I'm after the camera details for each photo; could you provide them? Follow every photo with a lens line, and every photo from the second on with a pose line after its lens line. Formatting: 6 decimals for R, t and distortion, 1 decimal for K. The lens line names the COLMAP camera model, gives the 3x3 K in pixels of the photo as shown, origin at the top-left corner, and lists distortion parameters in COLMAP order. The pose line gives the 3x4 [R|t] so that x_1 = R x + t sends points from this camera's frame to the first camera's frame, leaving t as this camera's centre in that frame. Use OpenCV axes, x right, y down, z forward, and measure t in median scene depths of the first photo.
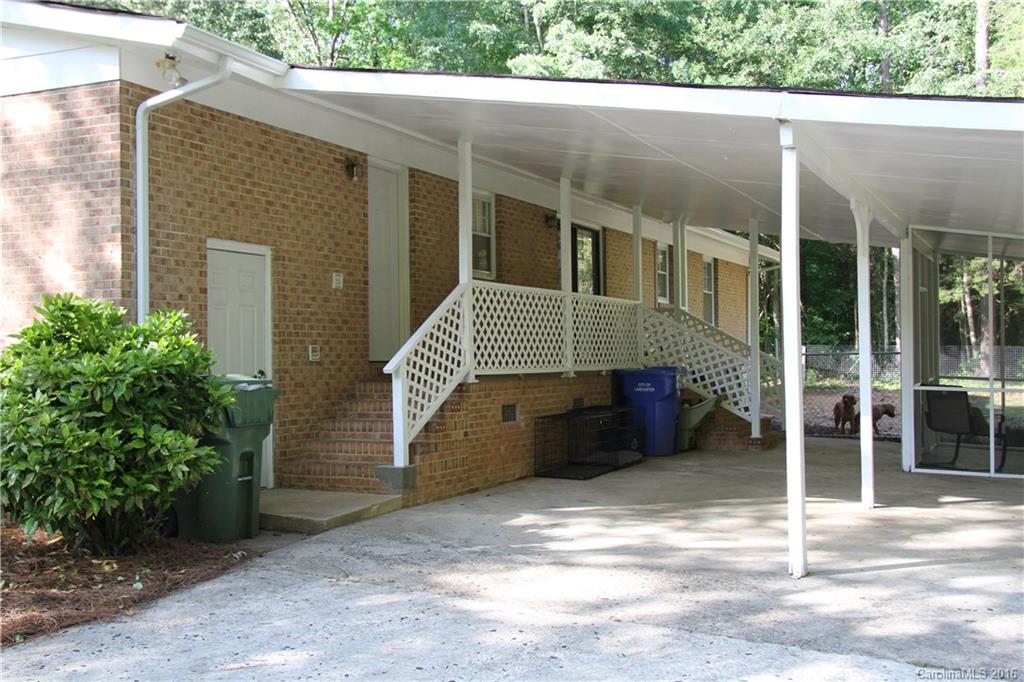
lens RADIAL K [[1154.7, 0, 512.0], [0, 1154.7, 341.0], [0, 0, 1]] dist [0.038655, -0.008304]
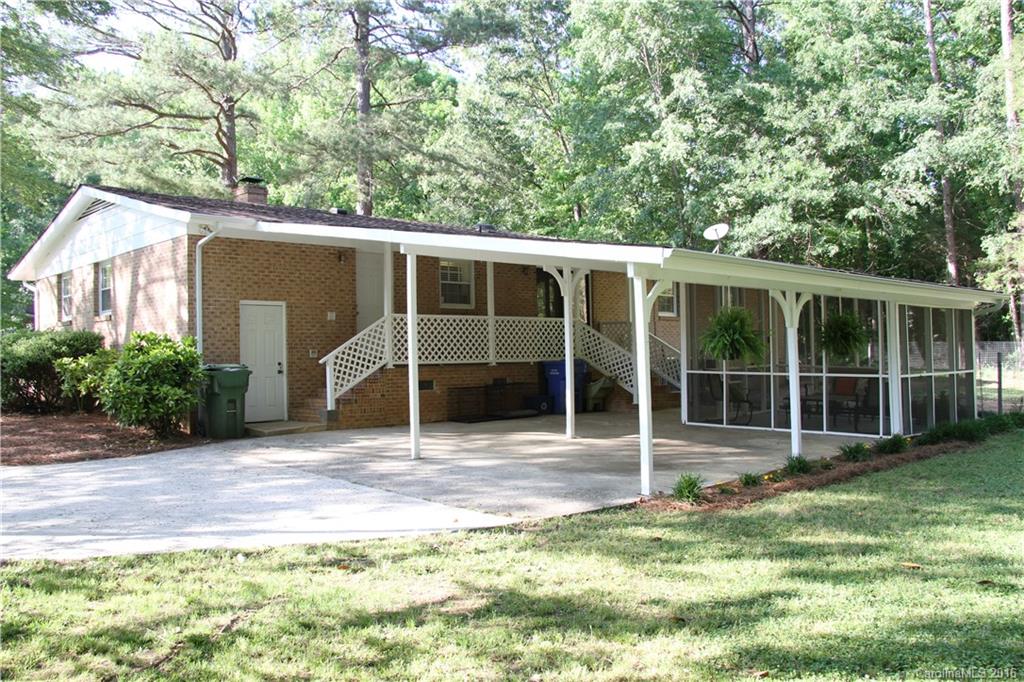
lens RADIAL K [[946.0, 0, 512.0], [0, 946.0, 341.0], [0, 0, 1]] dist [-0.082355, -0.003658]
pose [[0.929379, -0.011193, -0.368956, 0.800677], [0.012294, 0.999924, 0.000632, -0.008093], [0.368921, -0.005124, 0.929447, -0.403526]]
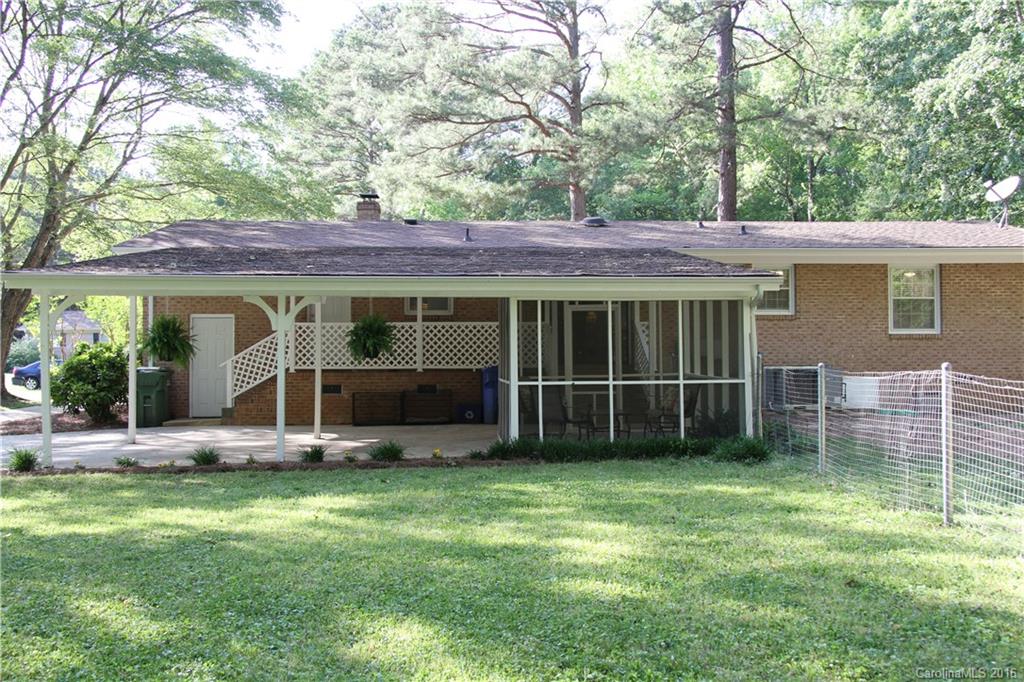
lens RADIAL K [[1154.7, 0, 512.0], [0, 1154.7, 341.0], [0, 0, 1]] dist [0.038655, -0.008304]
pose [[0.447392, -0.025042, -0.893987, 2.217350], [0.012961, 0.999684, -0.021517, 0.032511], [0.894244, -0.001960, 0.447576, 0.471894]]
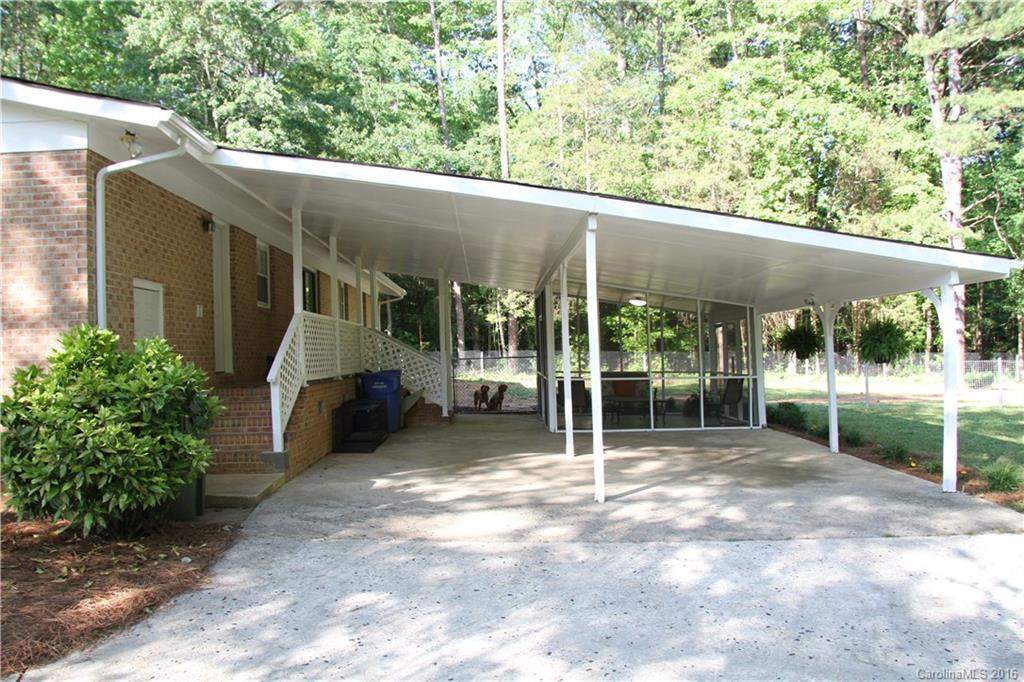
lens RADIAL K [[806.5, 0, 512.0], [0, 806.5, 341.0], [0, 0, 1]] dist [-0.098278, 0.007233]
pose [[0.891547, -0.011842, 0.452774, -0.270872], [0.015851, 0.999862, -0.005060, -0.009692], [-0.452651, 0.011688, 0.891611, 0.058453]]
